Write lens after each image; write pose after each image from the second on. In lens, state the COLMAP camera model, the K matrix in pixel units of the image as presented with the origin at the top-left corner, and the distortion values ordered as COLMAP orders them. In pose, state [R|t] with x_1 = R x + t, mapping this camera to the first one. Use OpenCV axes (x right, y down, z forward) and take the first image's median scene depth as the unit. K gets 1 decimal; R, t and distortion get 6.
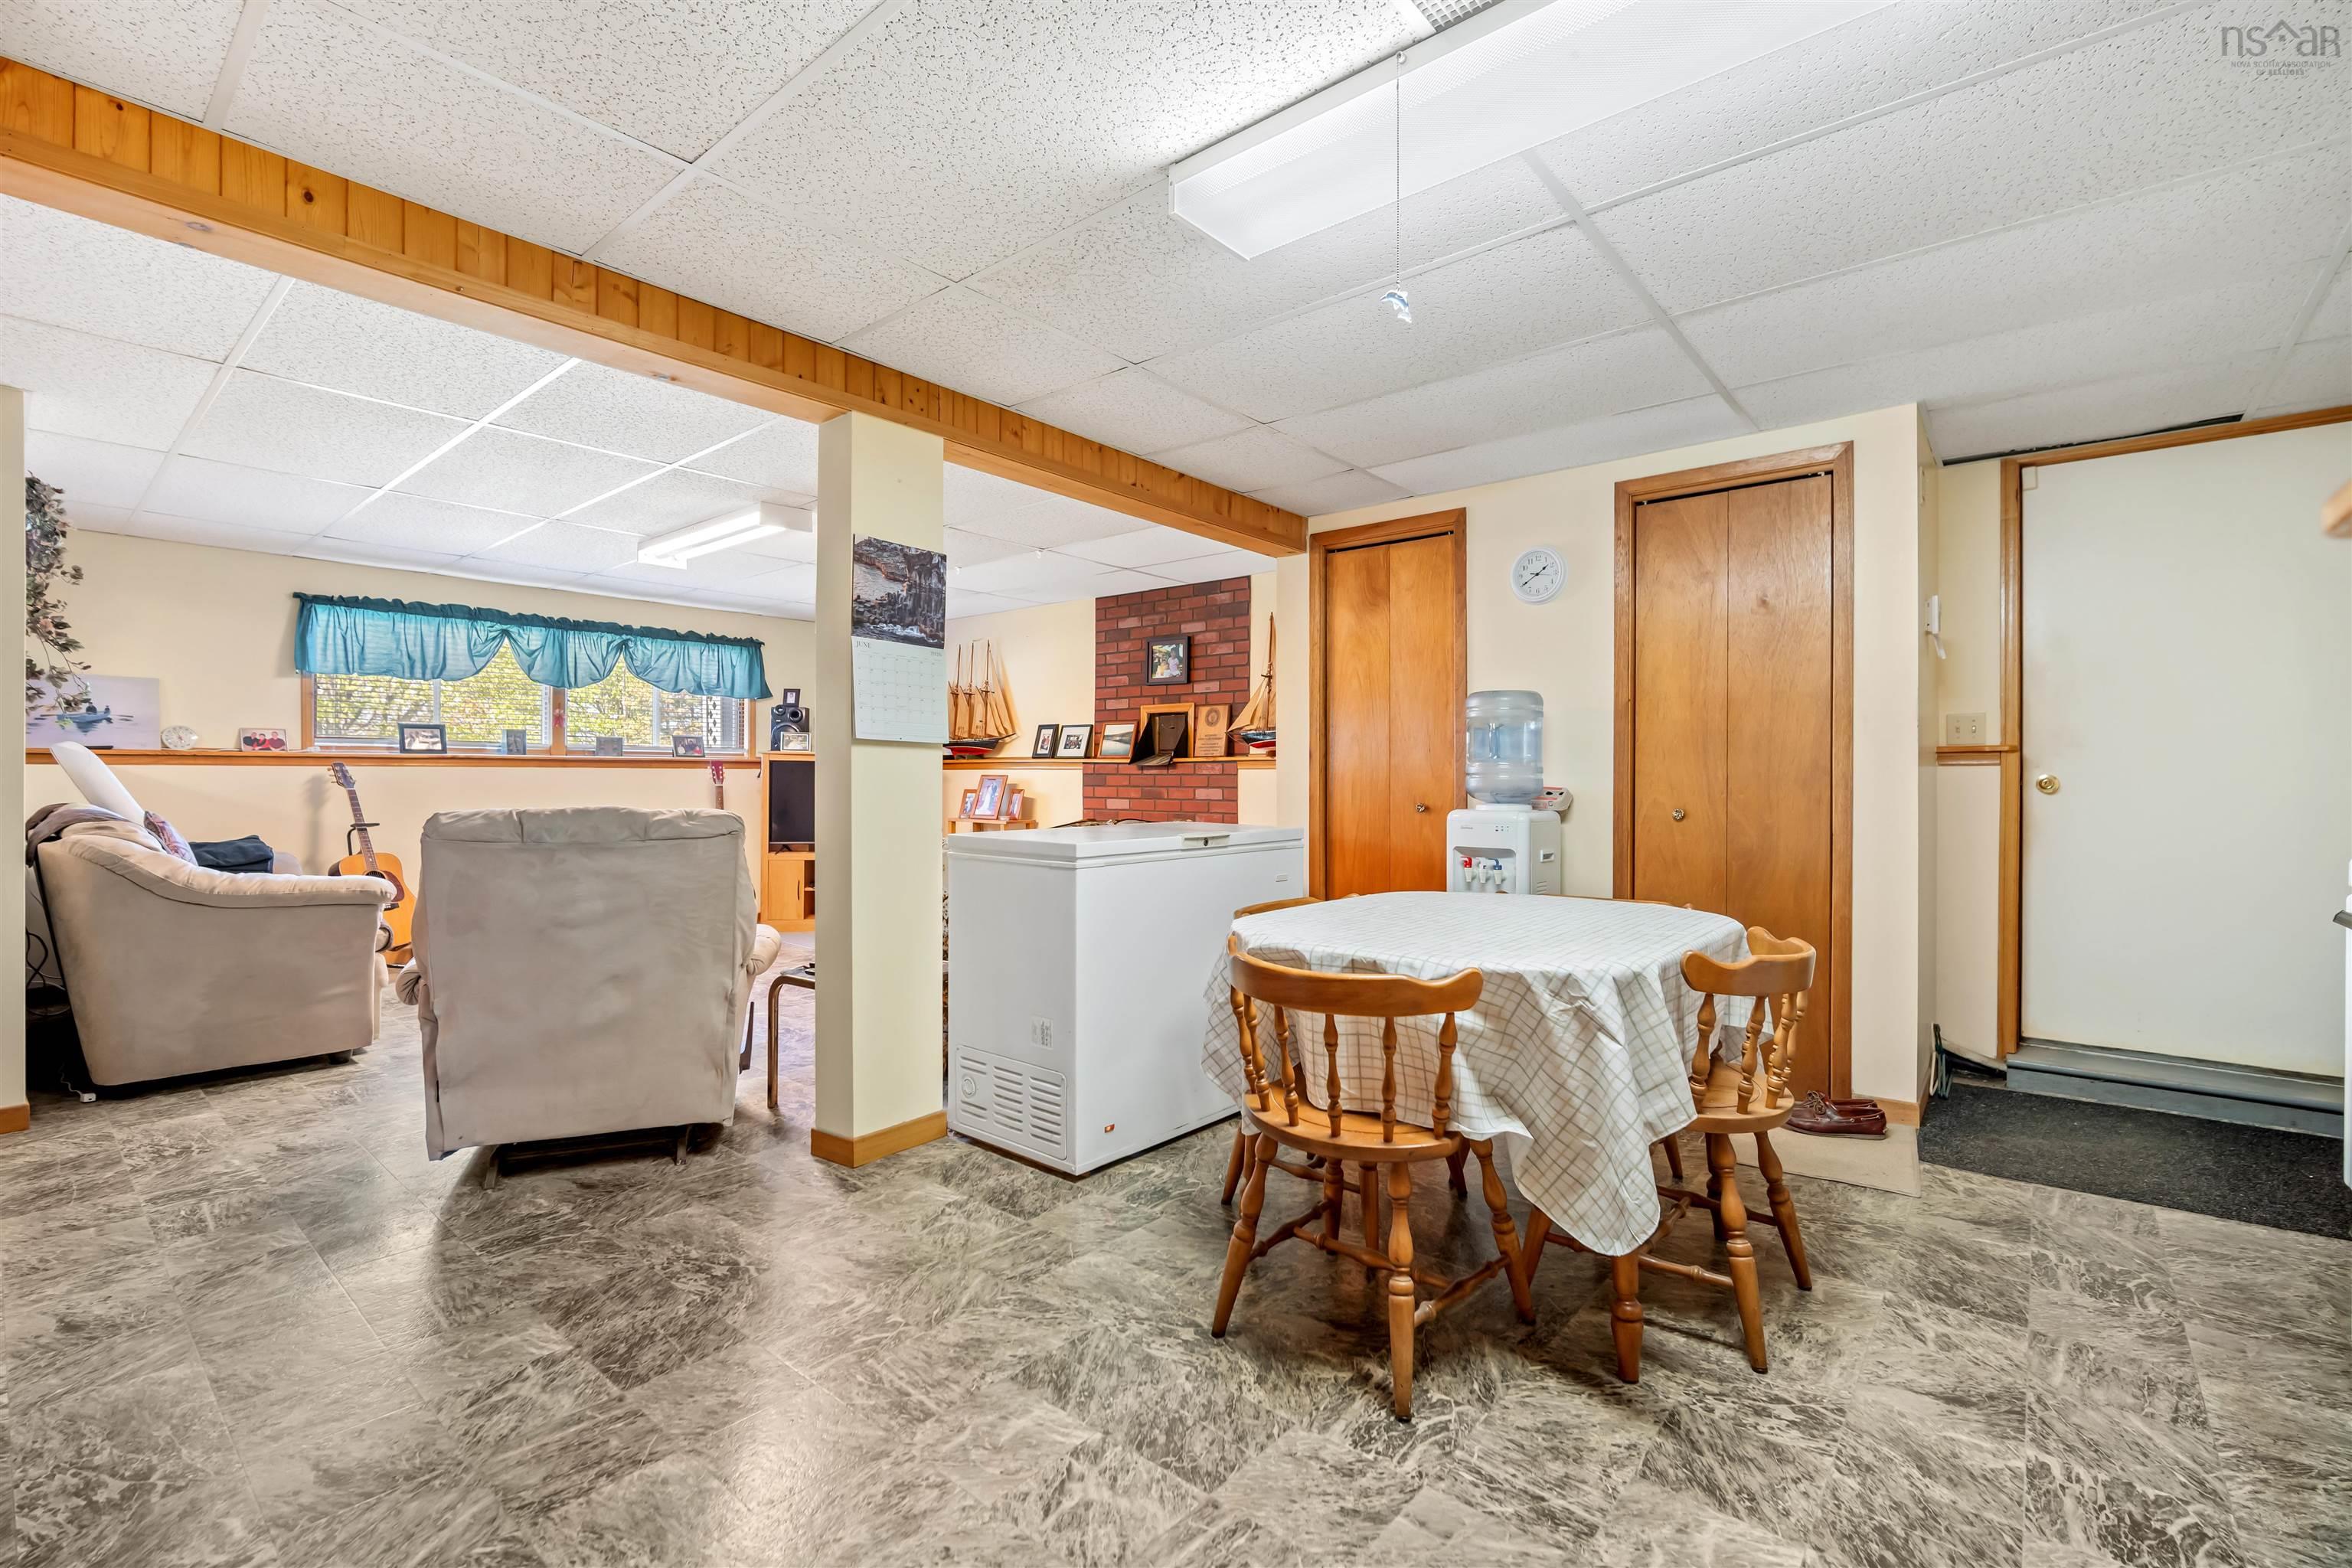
lens RADIAL K [[1037.1, 0, 1198.2], [0, 1037.1, 794.6], [0, 0, 1]] dist [0.009455, 0.001994]
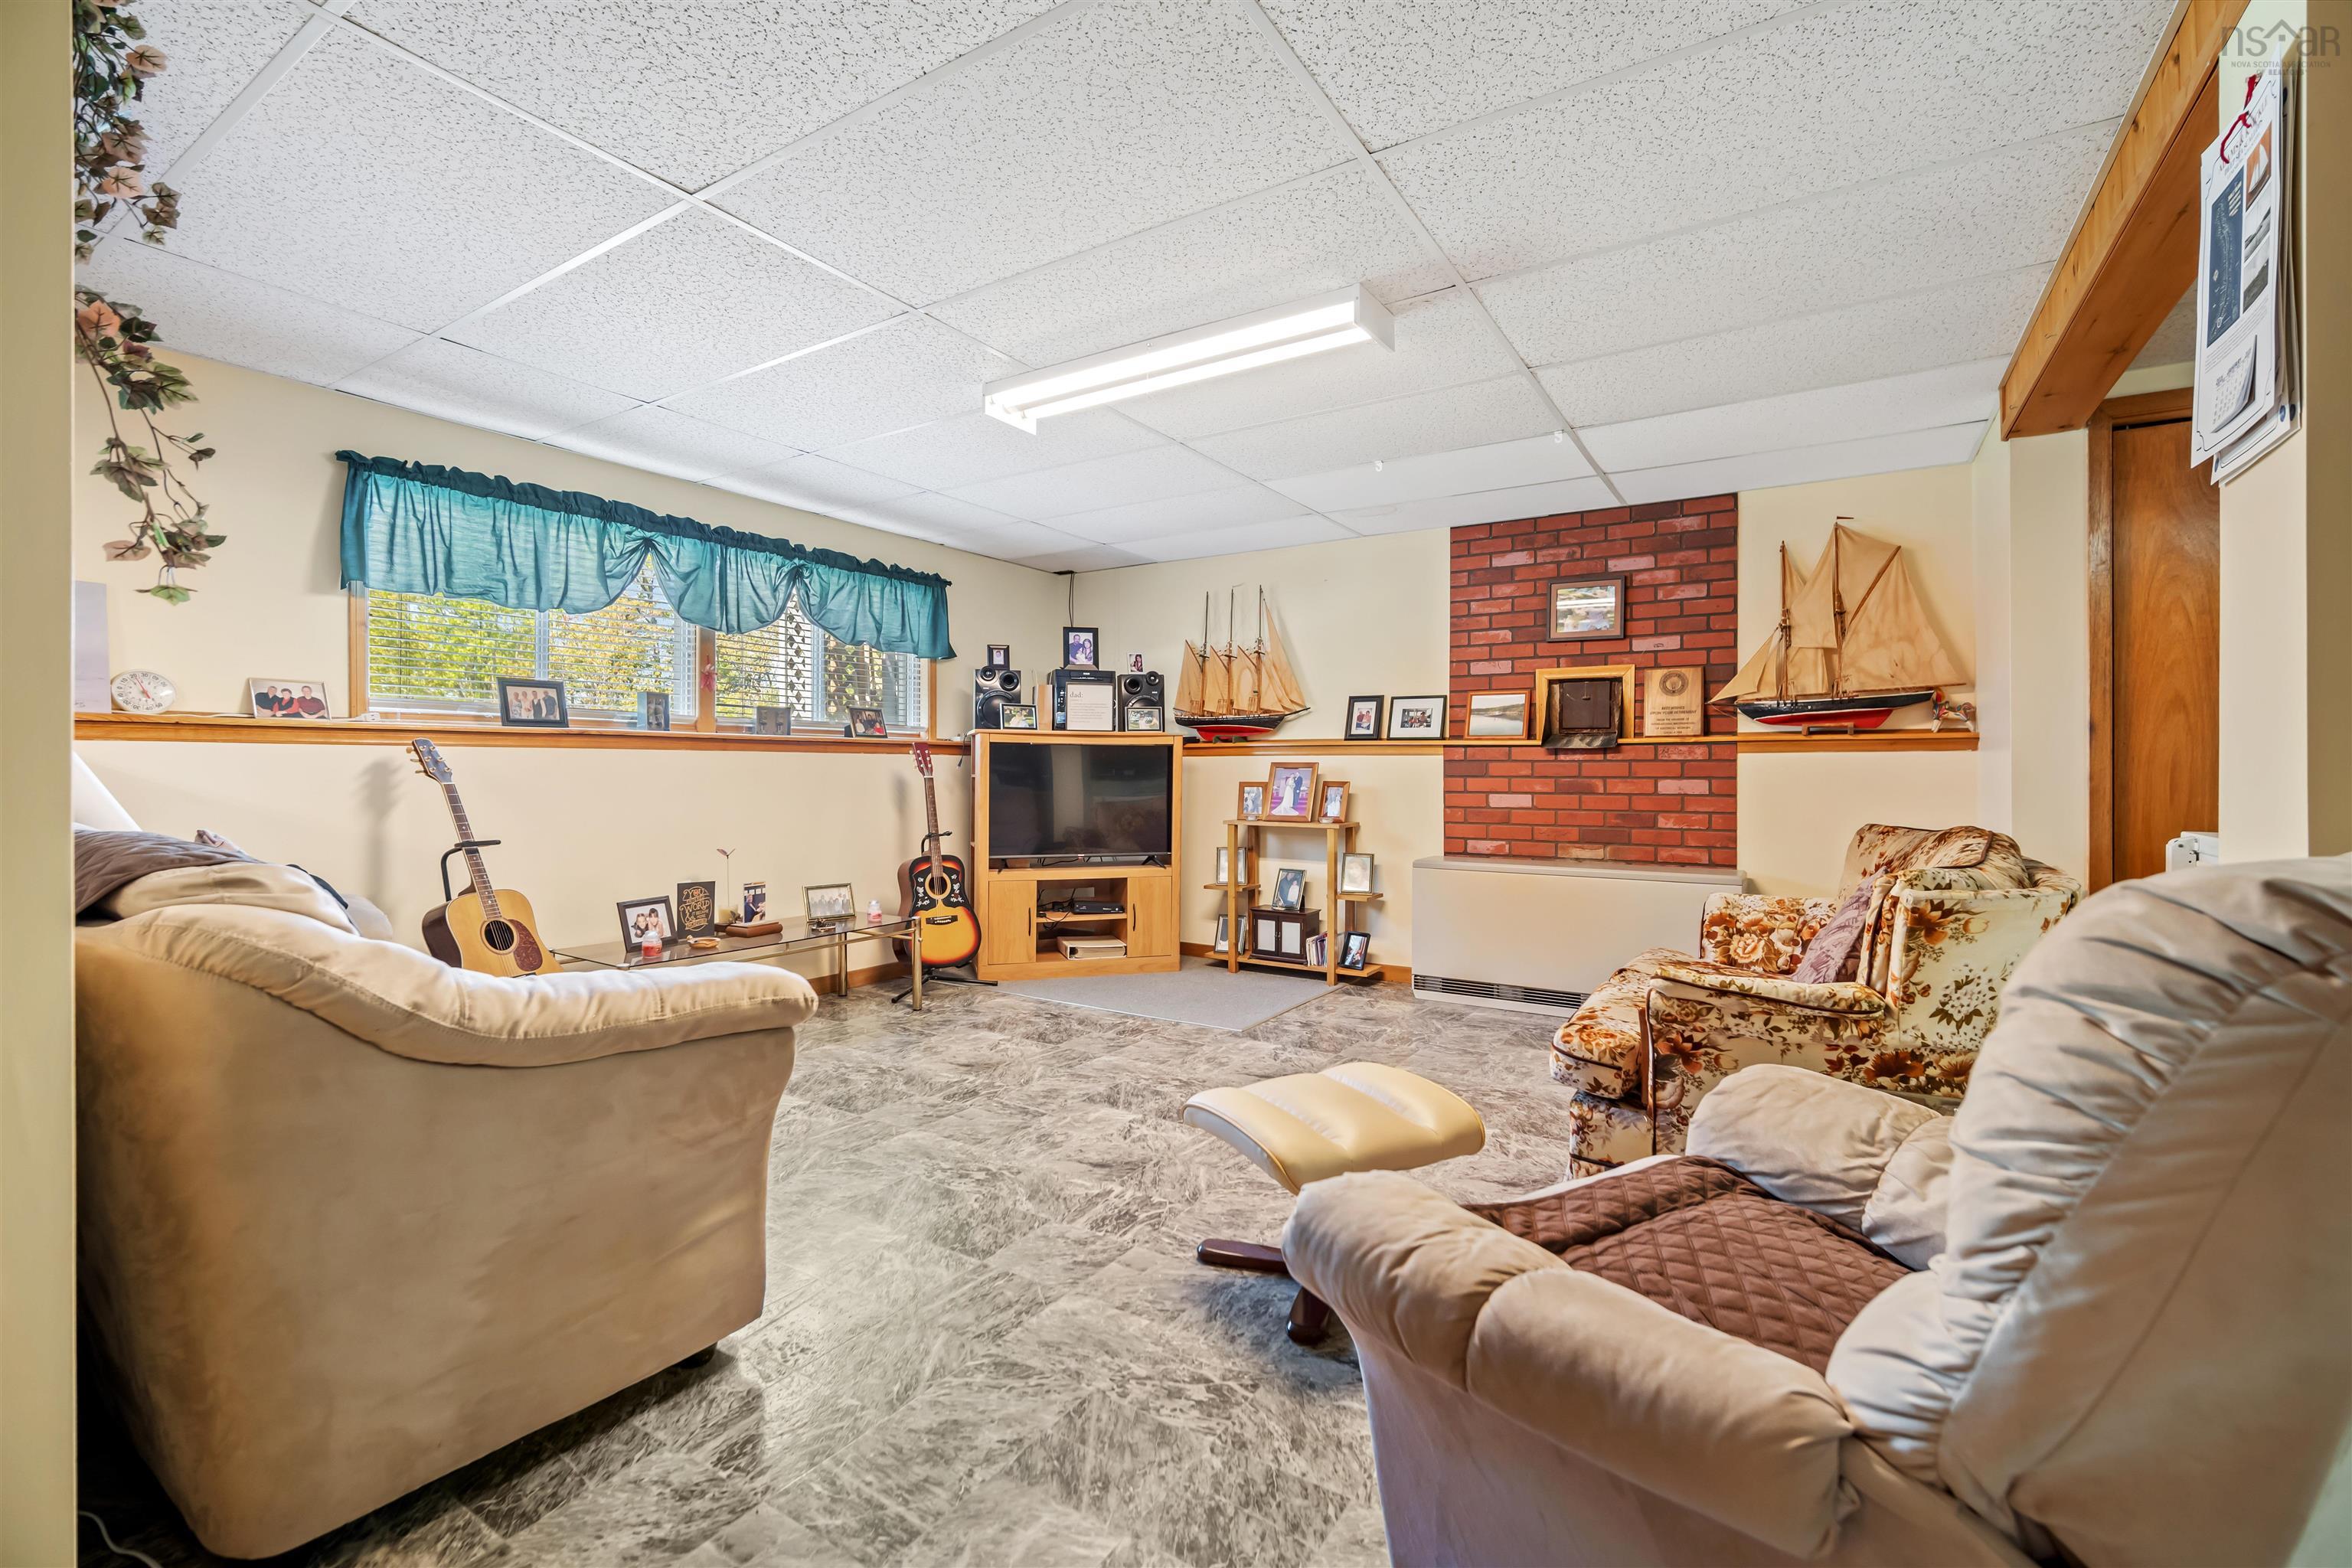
lens RADIAL K [[1037.1, 0, 1220.2], [0, 1037.1, 741.5], [0, 0, 1]] dist [0.009455, 0.001994]
pose [[0.989474, 0.002970, 0.144683, -0.370209], [0.003557, 0.998988, -0.044831, -0.000903], [-0.144670, 0.044874, 0.988462, 0.282884]]
